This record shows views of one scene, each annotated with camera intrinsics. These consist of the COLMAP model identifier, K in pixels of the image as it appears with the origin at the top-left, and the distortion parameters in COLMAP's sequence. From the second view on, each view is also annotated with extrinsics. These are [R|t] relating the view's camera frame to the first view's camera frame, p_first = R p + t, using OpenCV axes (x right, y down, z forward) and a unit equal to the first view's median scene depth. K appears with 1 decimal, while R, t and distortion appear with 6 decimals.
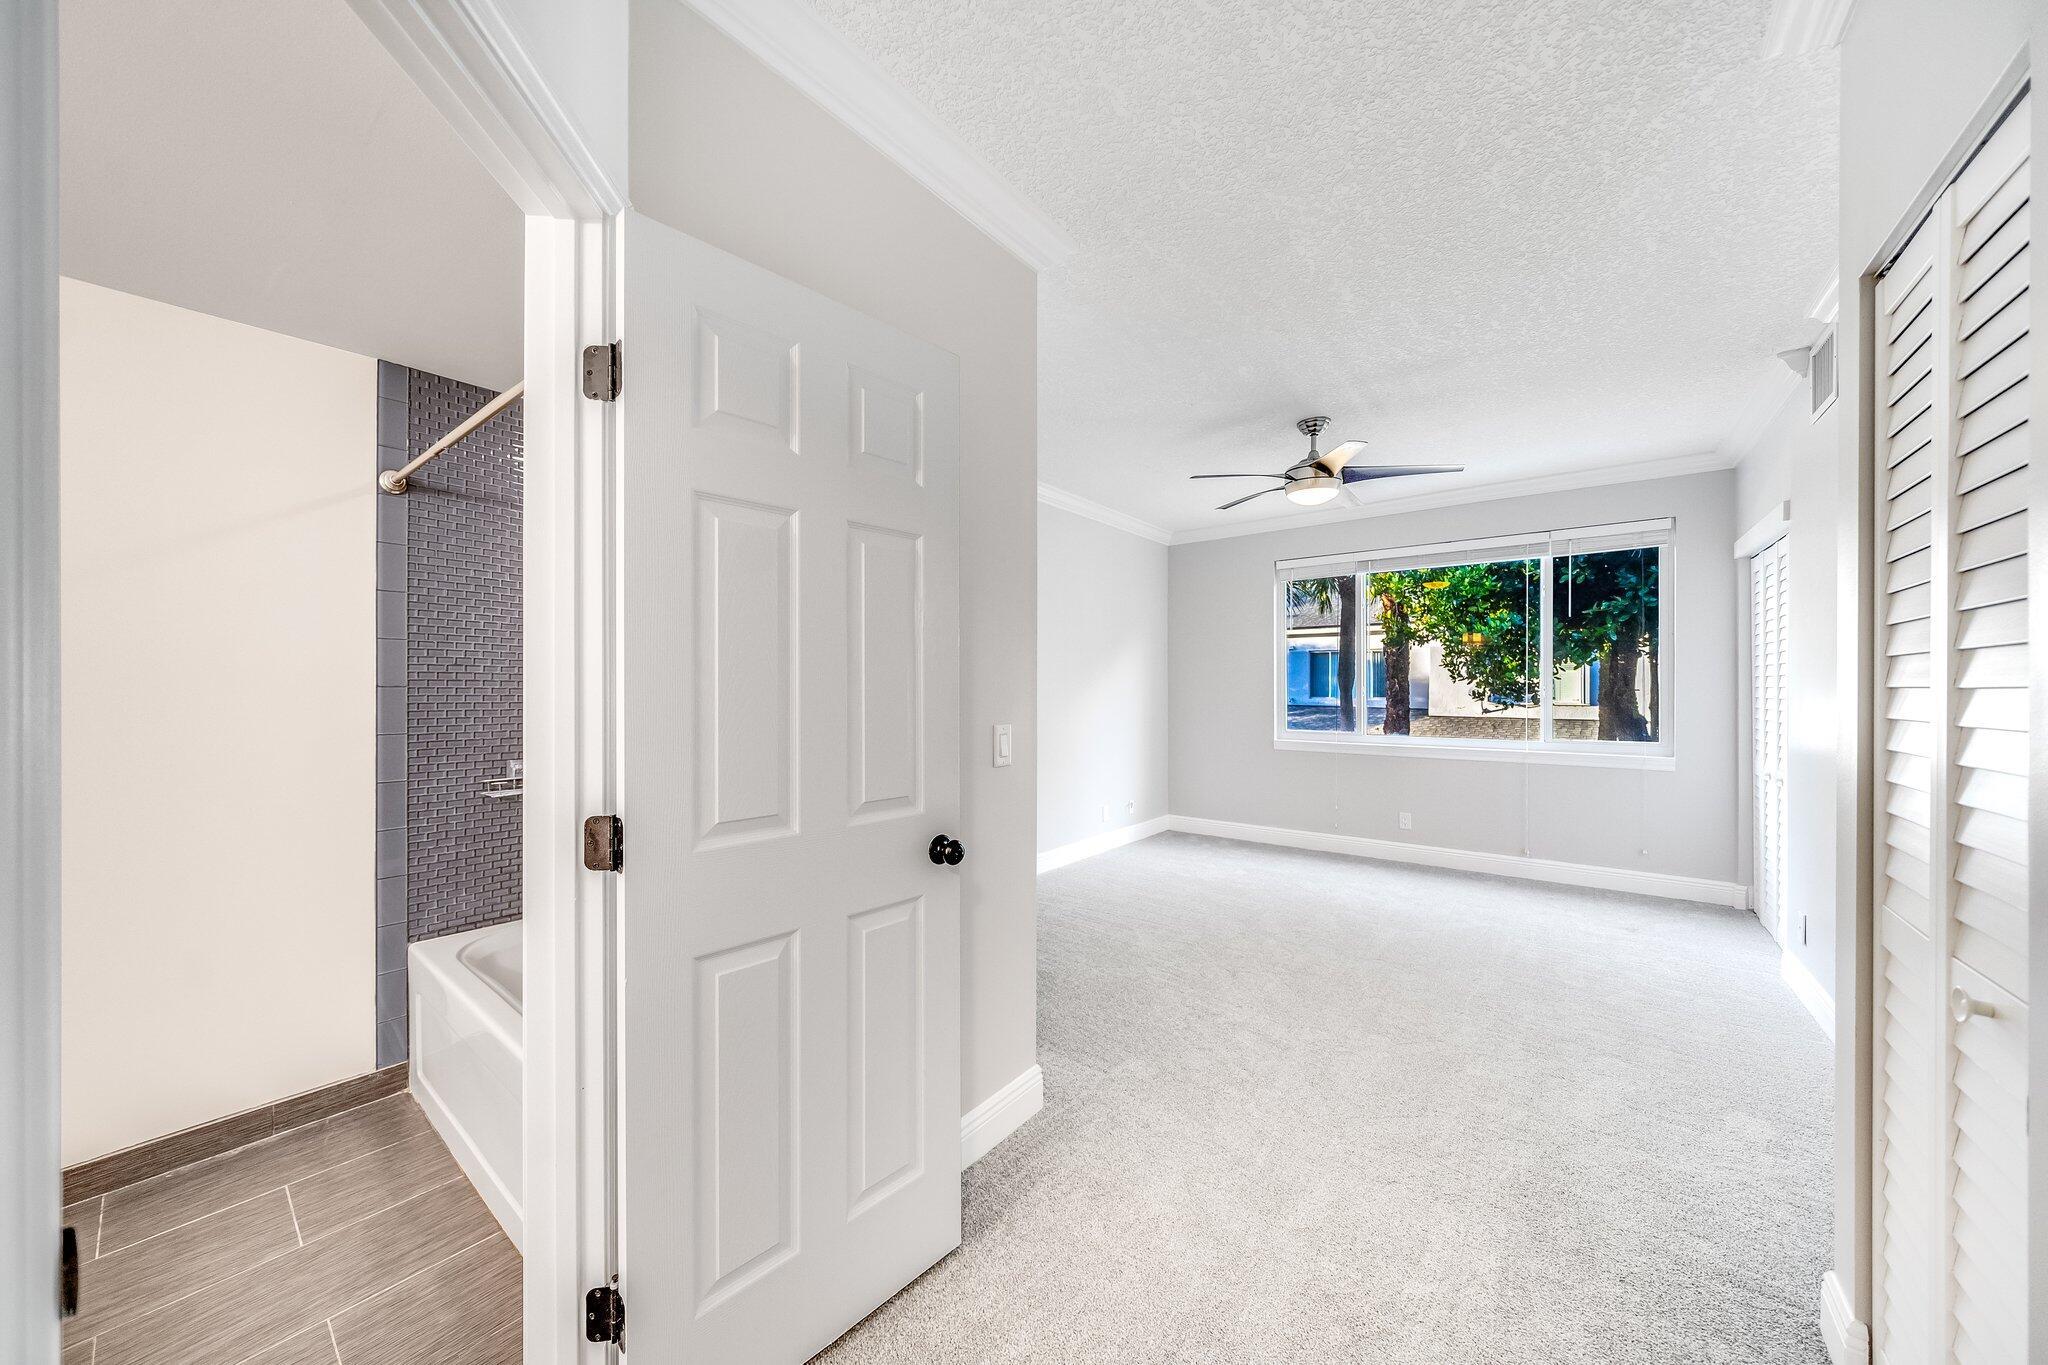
lens RADIAL K [[700.2, 0, 1017.1], [0, 700.2, 683.7], [0, 0, 1]] dist [-0.002366, 0.000321]
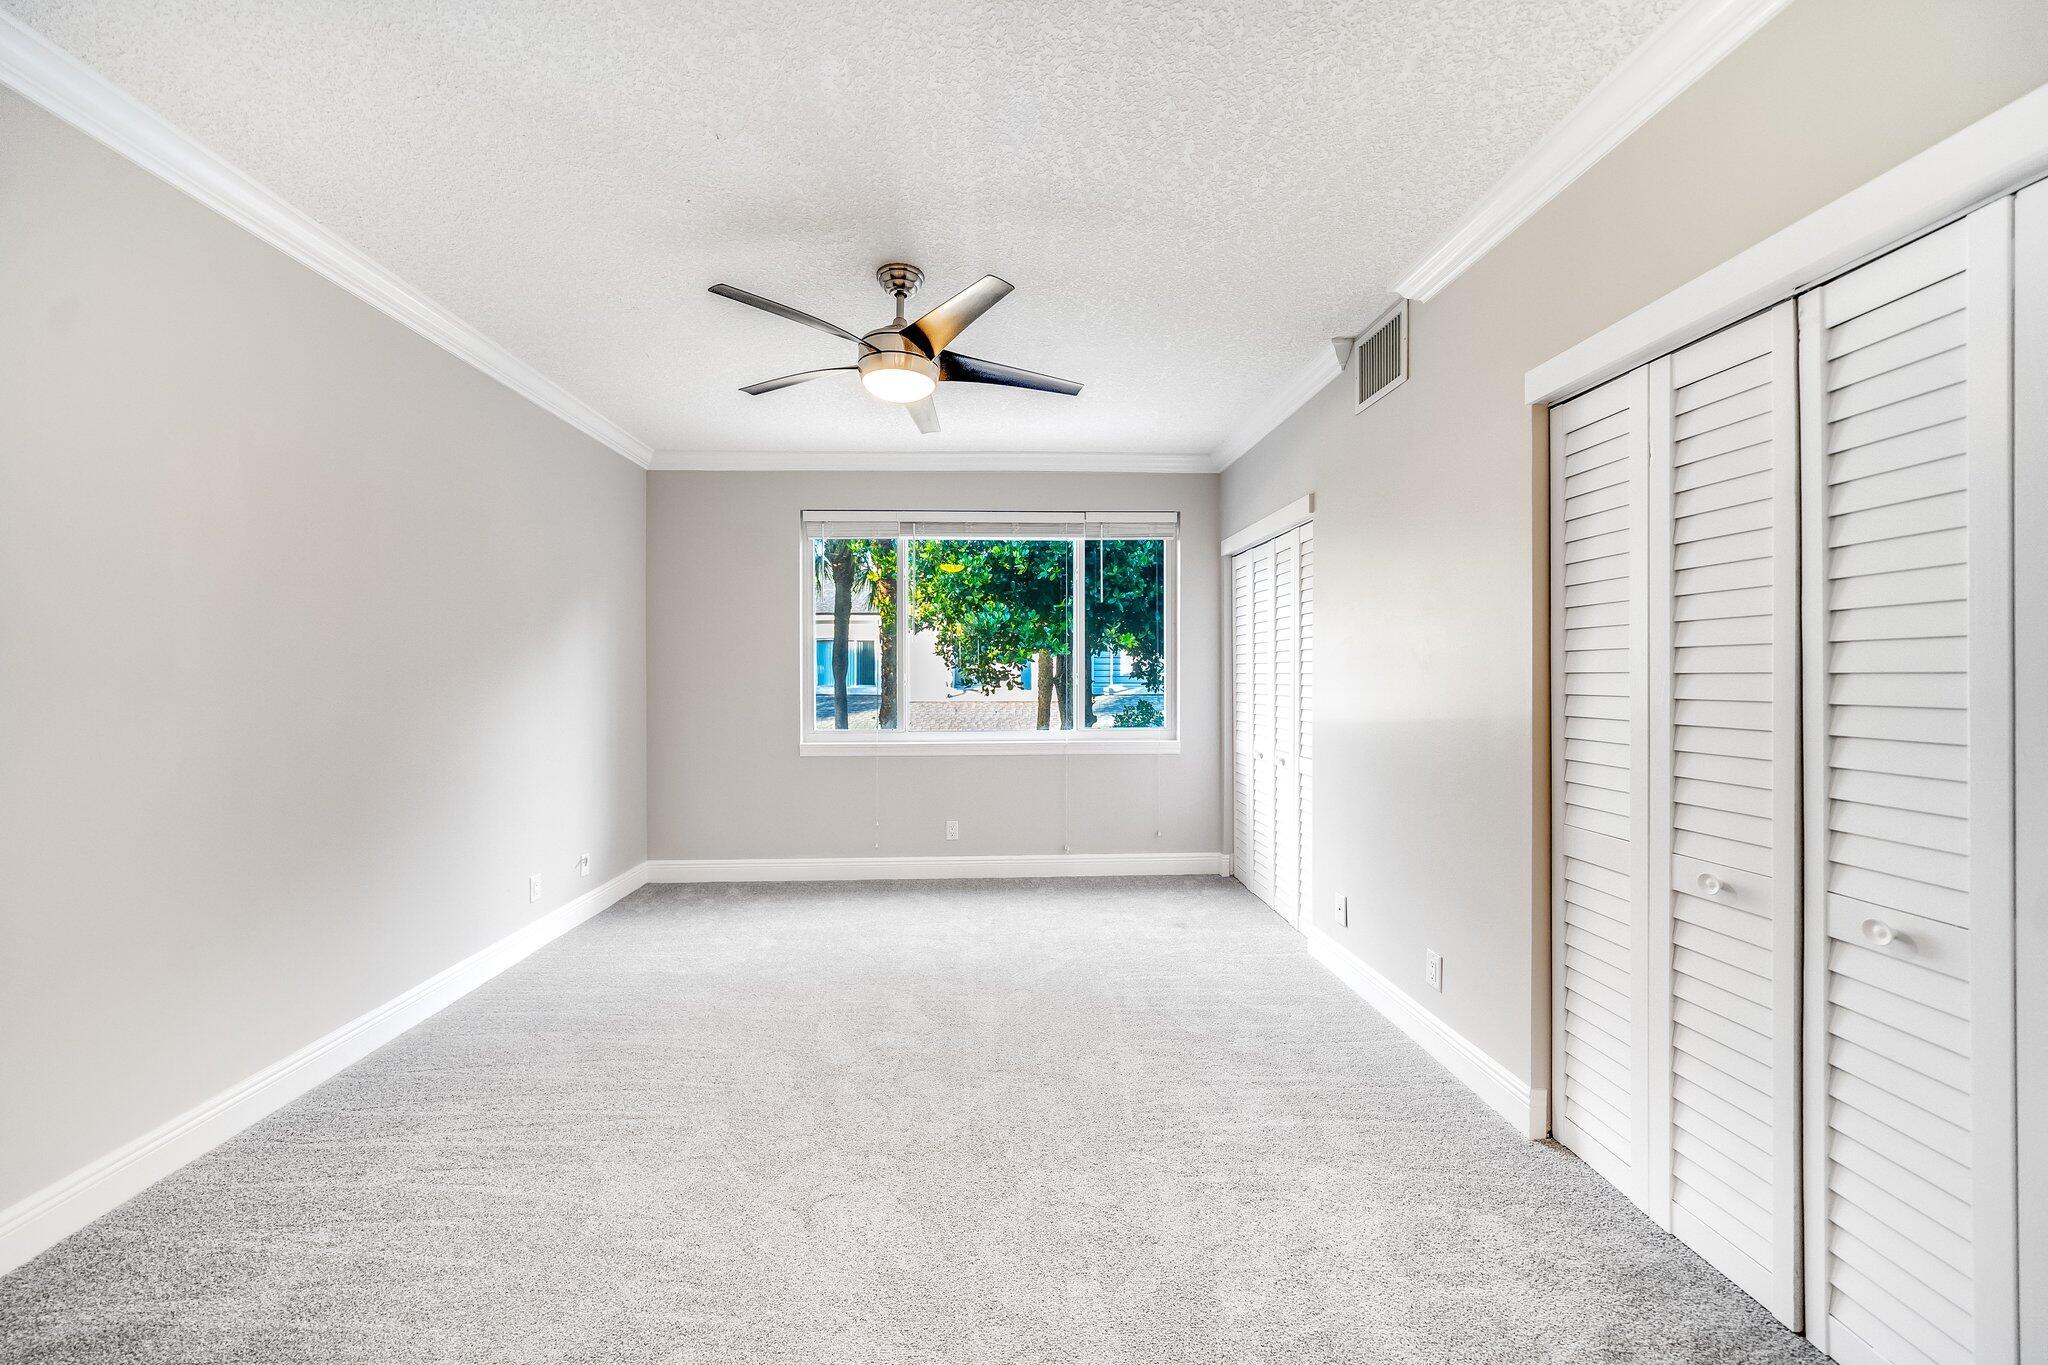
lens RADIAL K [[700.2, 0, 1005.6], [0, 700.2, 672.1], [0, 0, 1]] dist [-0.002366, 0.000321]
pose [[0.763819, -0.000212, 0.645430, 0.058926], [0.000947, 0.999999, -0.000792, 0.002721], [-0.645430, 0.001216, 0.763819, 0.352301]]
